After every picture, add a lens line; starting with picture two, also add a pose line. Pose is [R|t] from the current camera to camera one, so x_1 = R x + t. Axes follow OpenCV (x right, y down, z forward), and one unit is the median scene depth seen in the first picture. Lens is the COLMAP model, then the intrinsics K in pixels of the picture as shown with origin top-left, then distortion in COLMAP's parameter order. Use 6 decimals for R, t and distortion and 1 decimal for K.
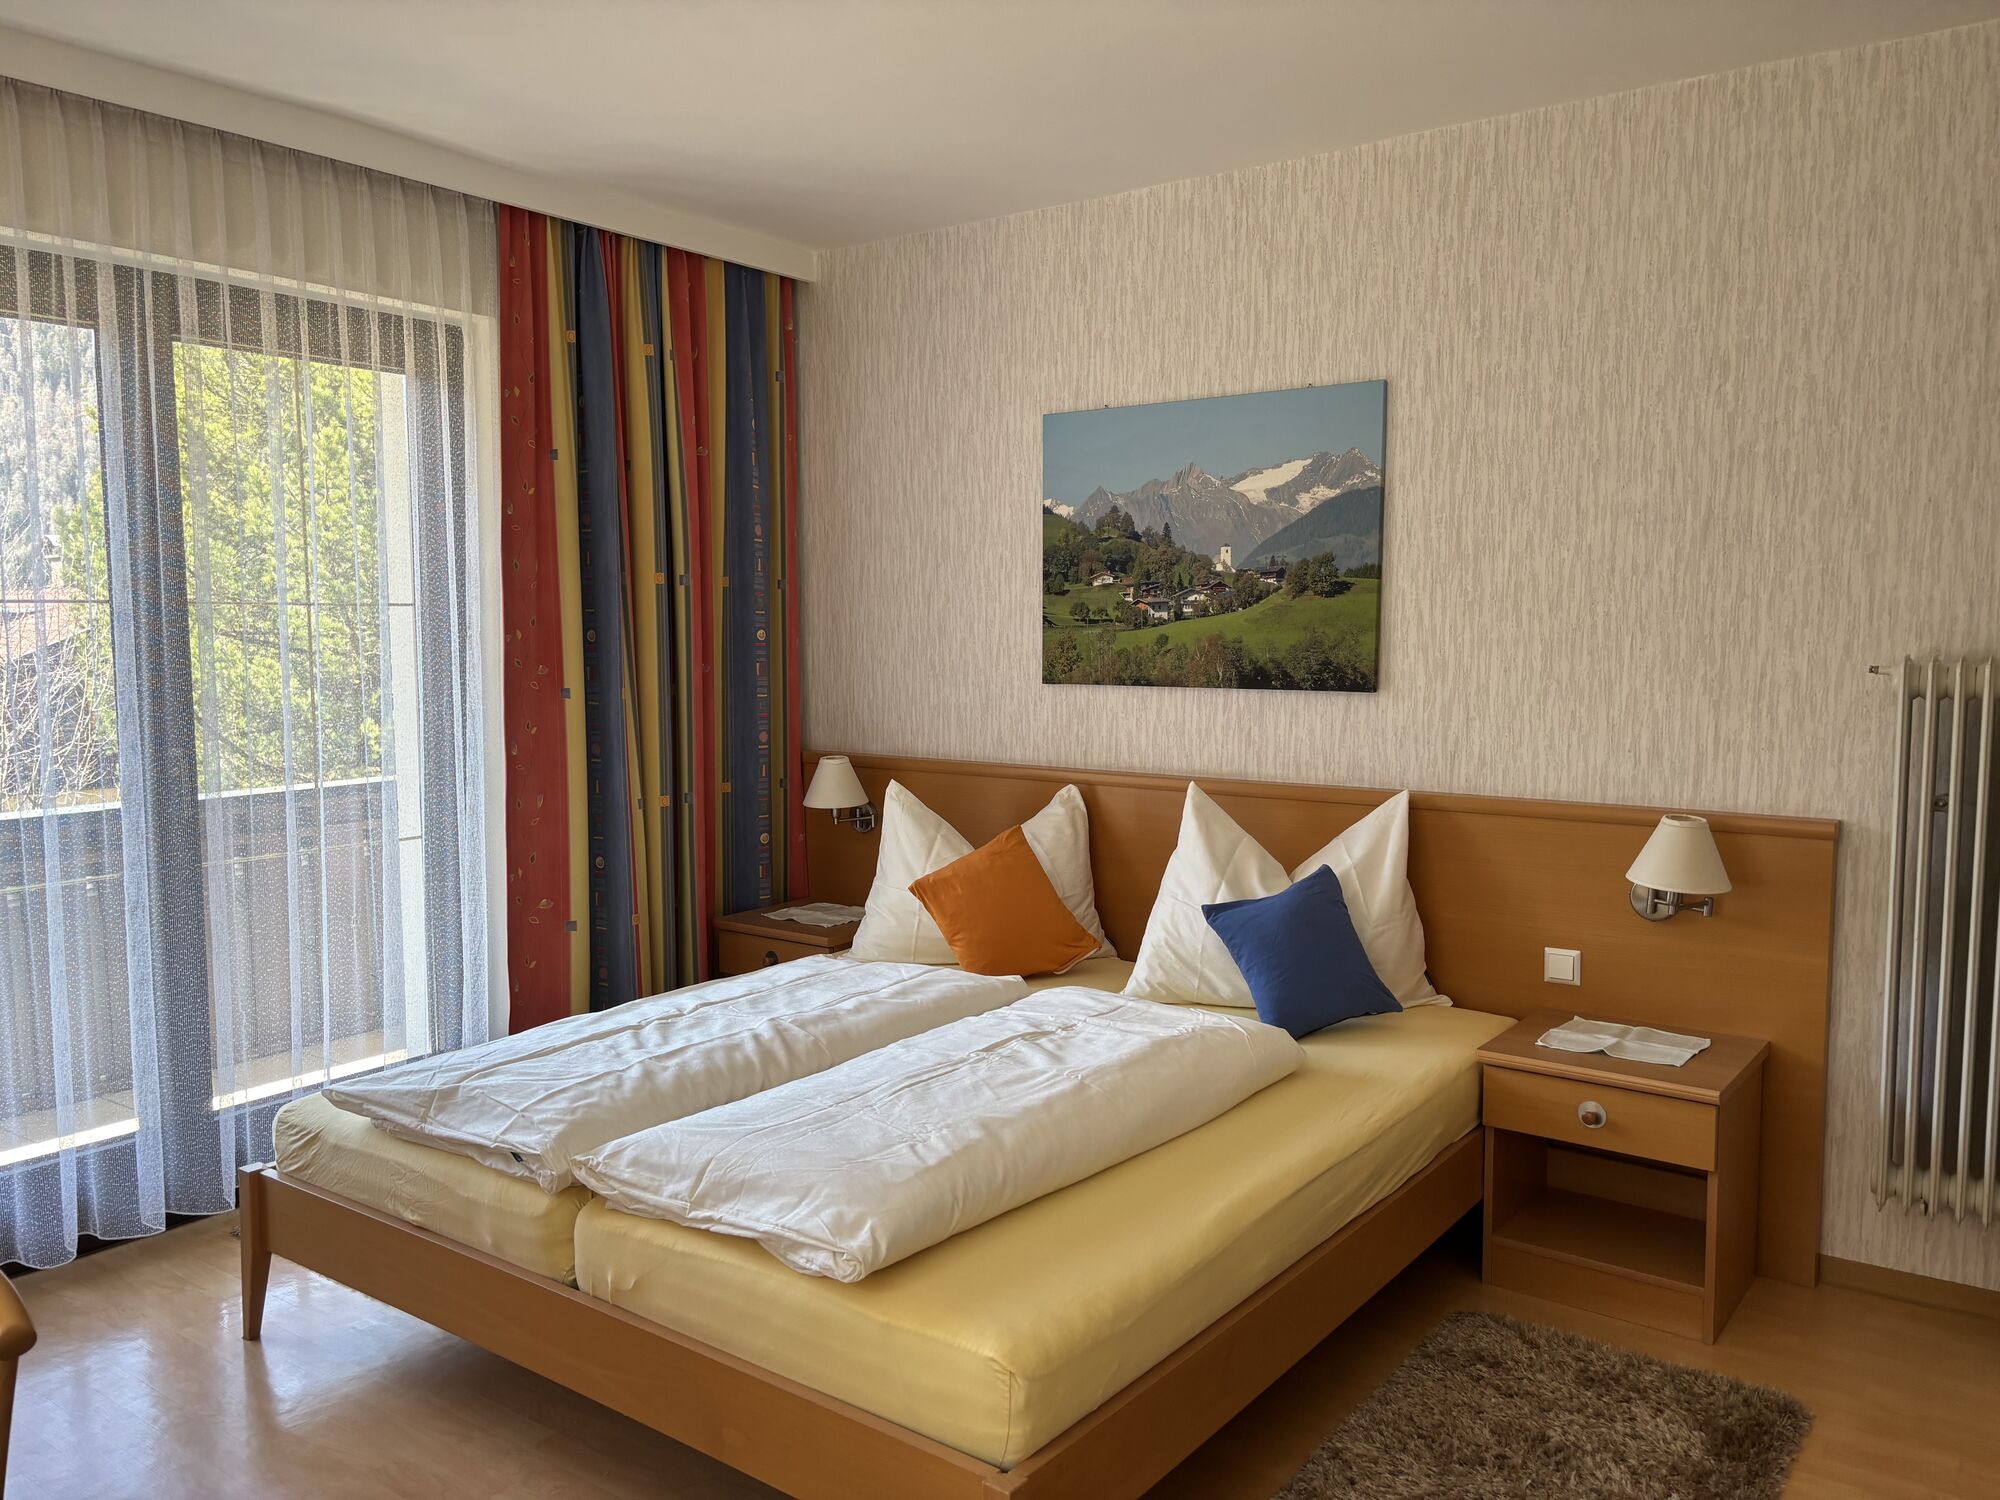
lens RADIAL K [[1432.4, 0, 998.0], [0, 1432.4, 764.9], [0, 0, 1]] dist [0.063754, -0.082799]
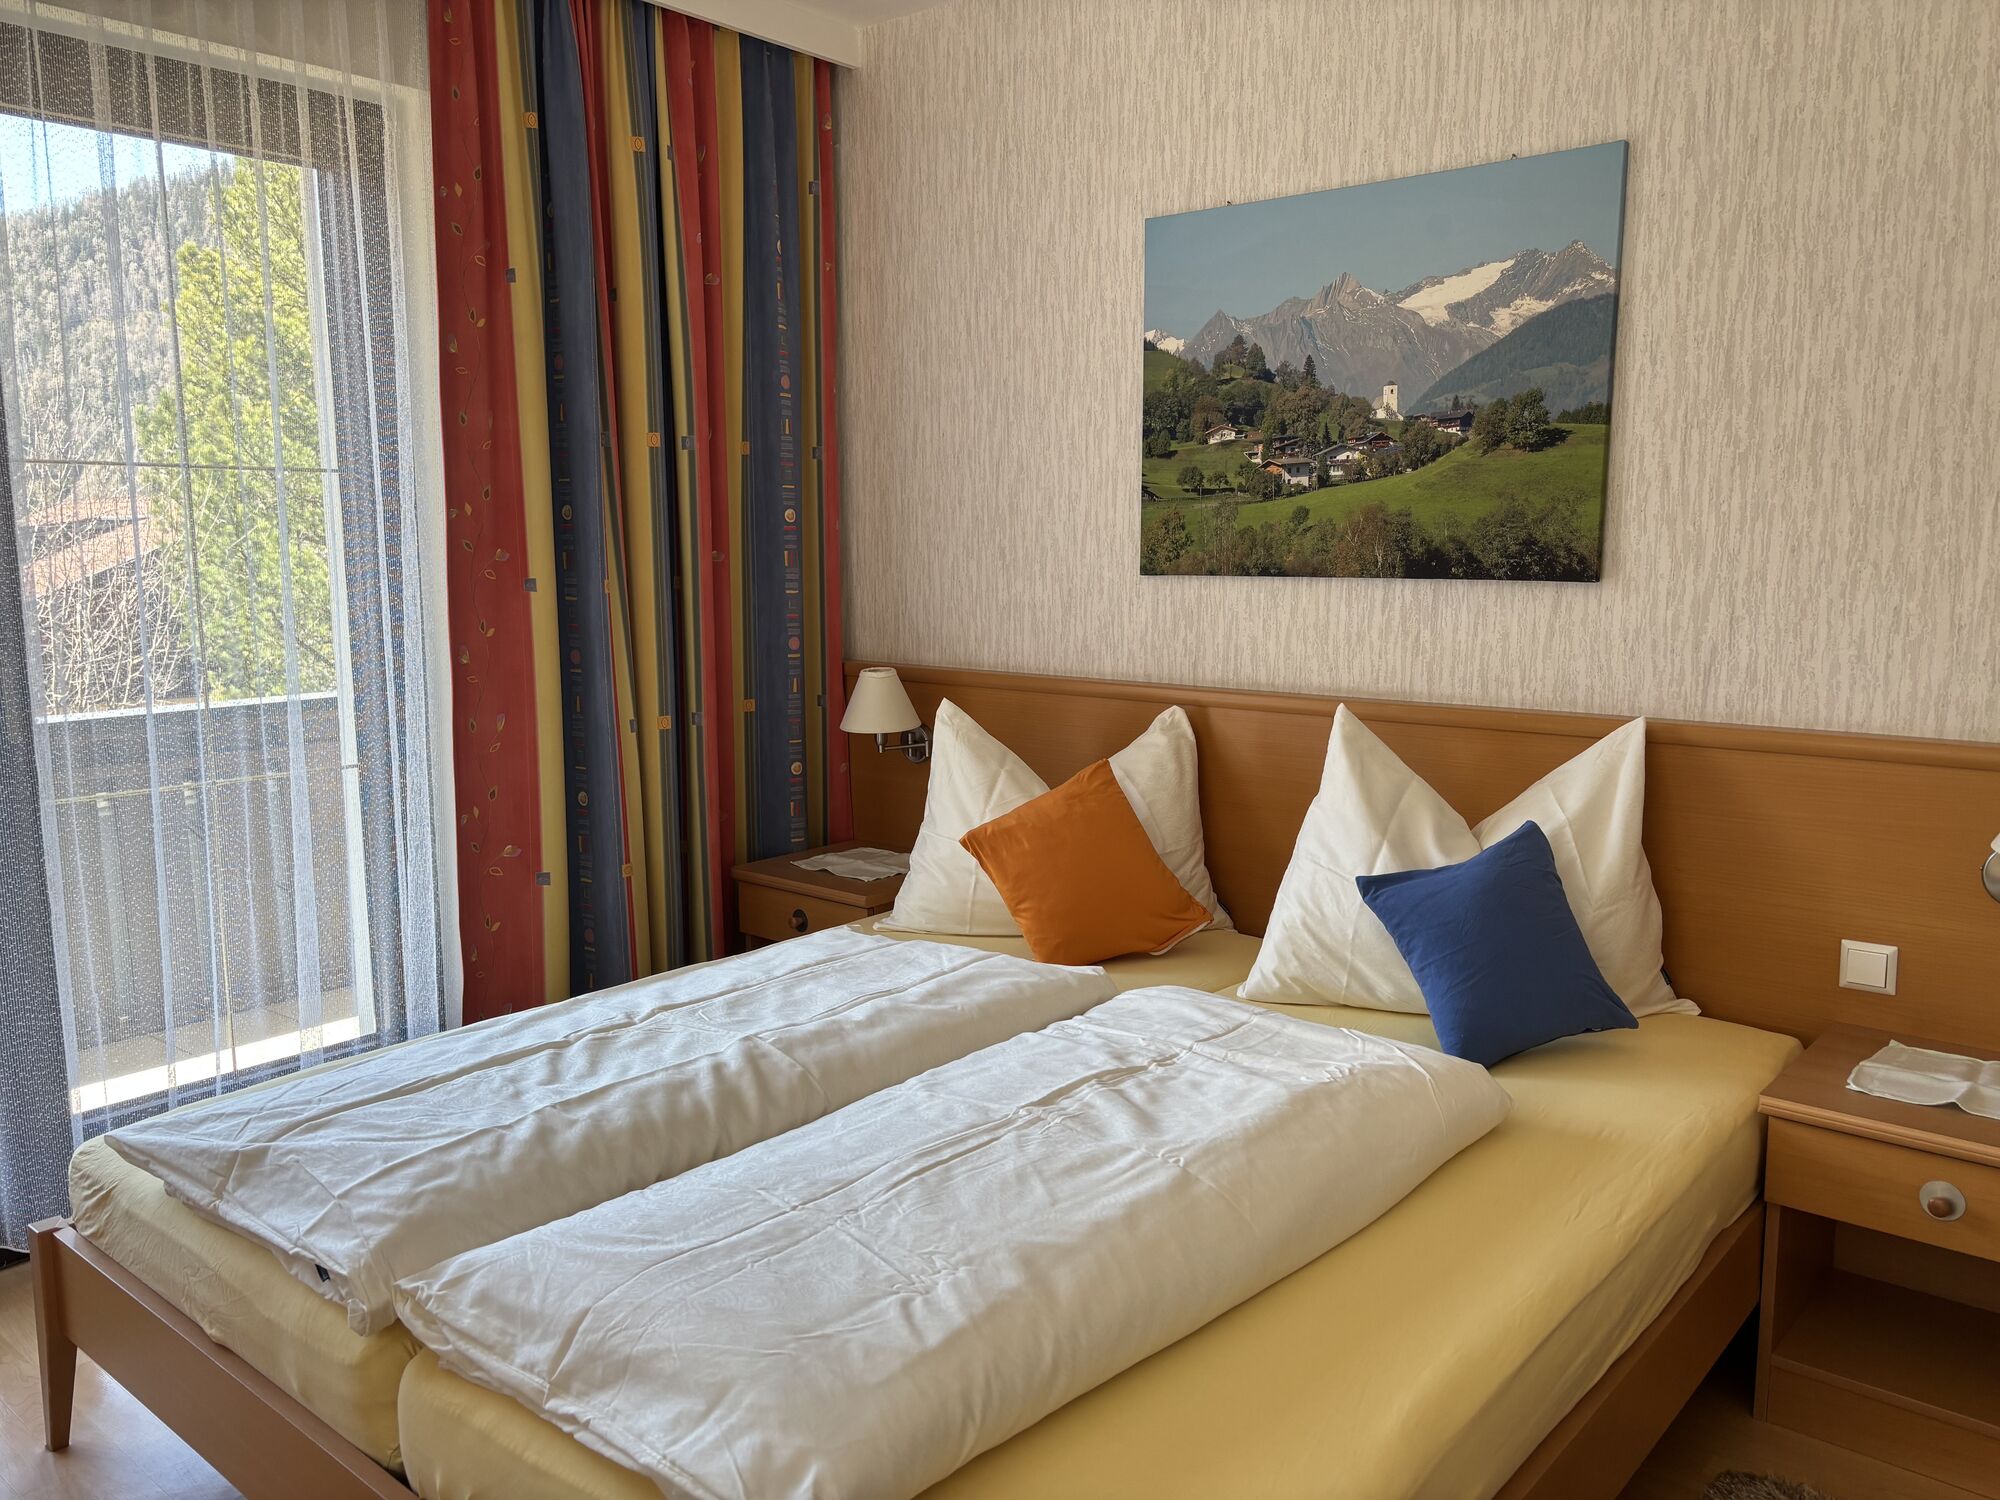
lens RADIAL K [[1435.7, 0, 1012.1], [0, 1435.7, 748.2], [0, 0, 1]] dist [0.027056, 0.000114]
pose [[0.997855, 0.008177, -0.064955, 0.015418], [-0.004960, 0.998760, 0.049545, -0.001285], [0.065279, -0.049116, 0.996658, 0.261515]]
